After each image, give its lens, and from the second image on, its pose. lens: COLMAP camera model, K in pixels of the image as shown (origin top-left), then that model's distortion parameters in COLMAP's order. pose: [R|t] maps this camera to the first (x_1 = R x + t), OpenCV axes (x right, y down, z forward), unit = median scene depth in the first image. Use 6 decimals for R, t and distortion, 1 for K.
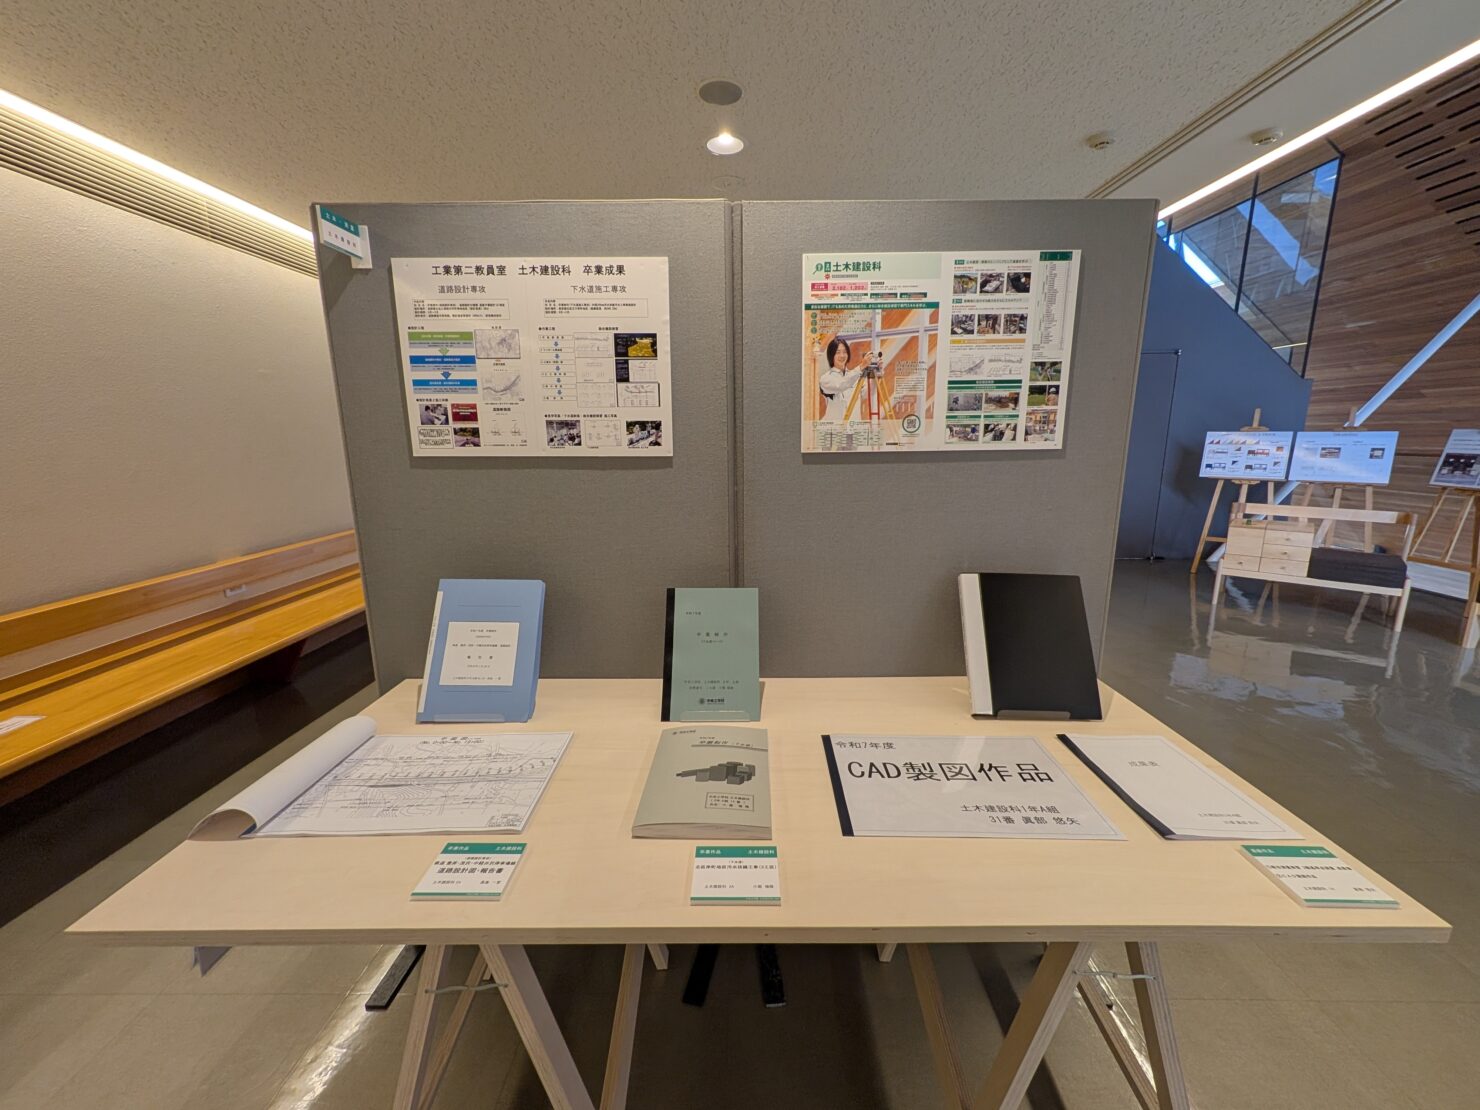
lens RADIAL K [[593.5, 0, 740.7], [0, 593.5, 558.1], [0, 0, 1]] dist [0.002179, 0.000436]
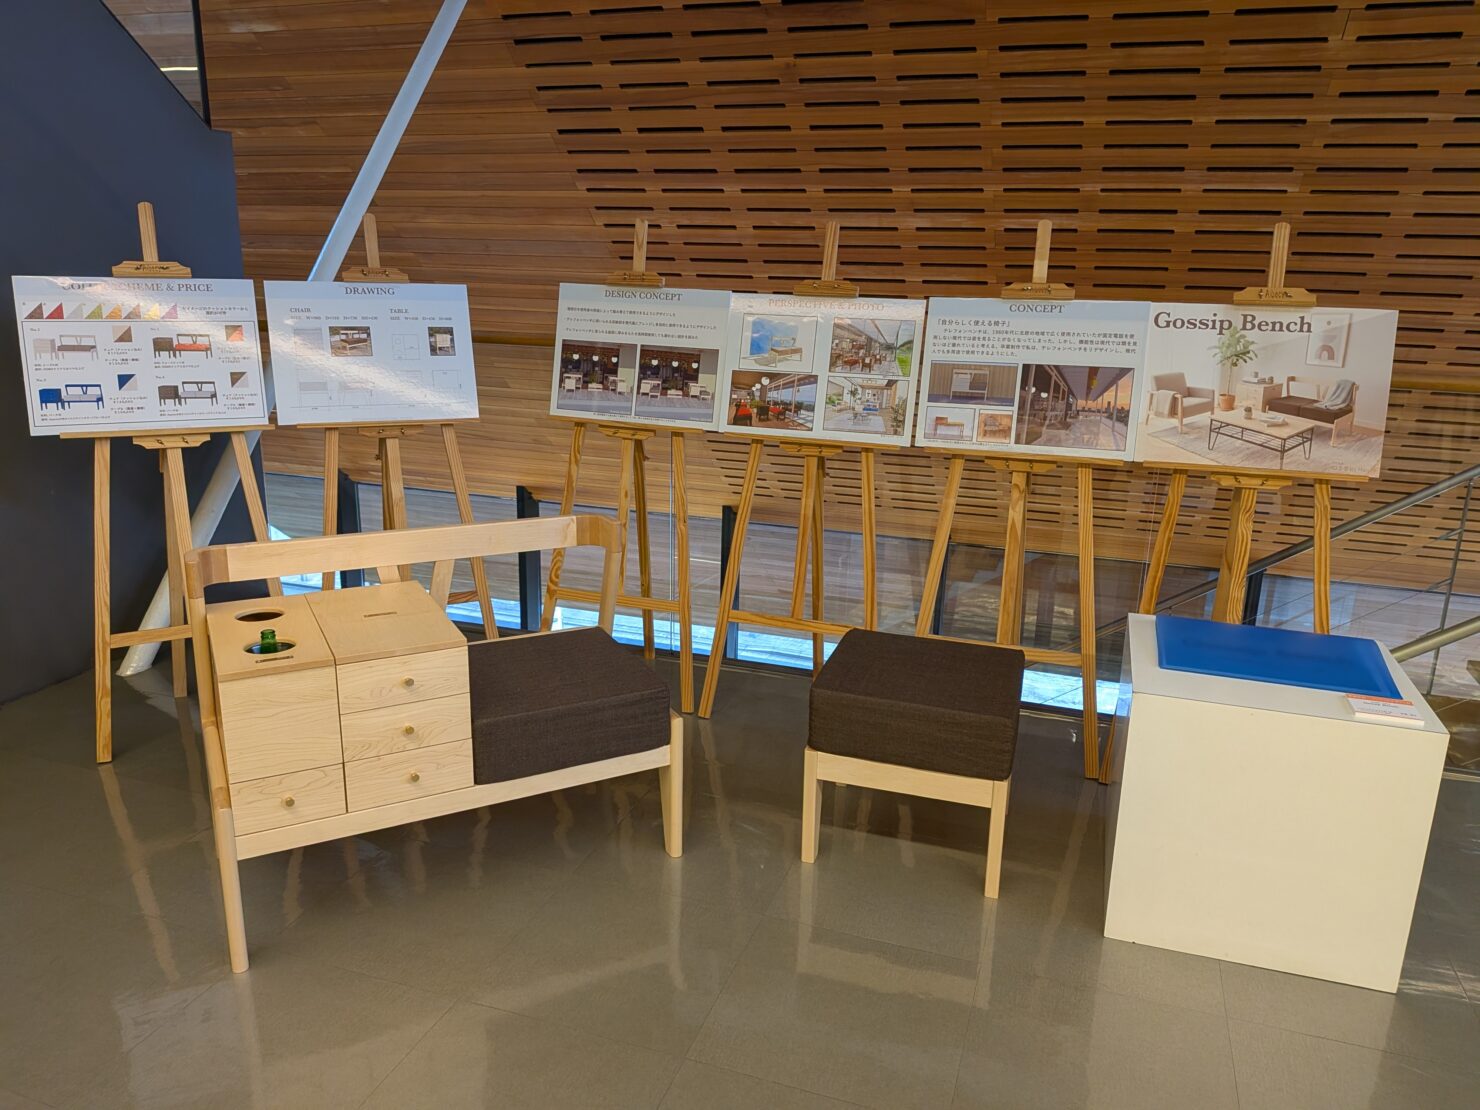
lens RADIAL K [[1044.8, 0, 741.3], [0, 1044.8, 553.5], [0, 0, 1]] dist [-0.033299, -0.003769]
pose [[0.292695, -0.236029, 0.926617, 0.431703], [0.160937, 0.967392, 0.195580, -0.131757], [-0.942565, 0.091882, 0.321137, 0.564251]]
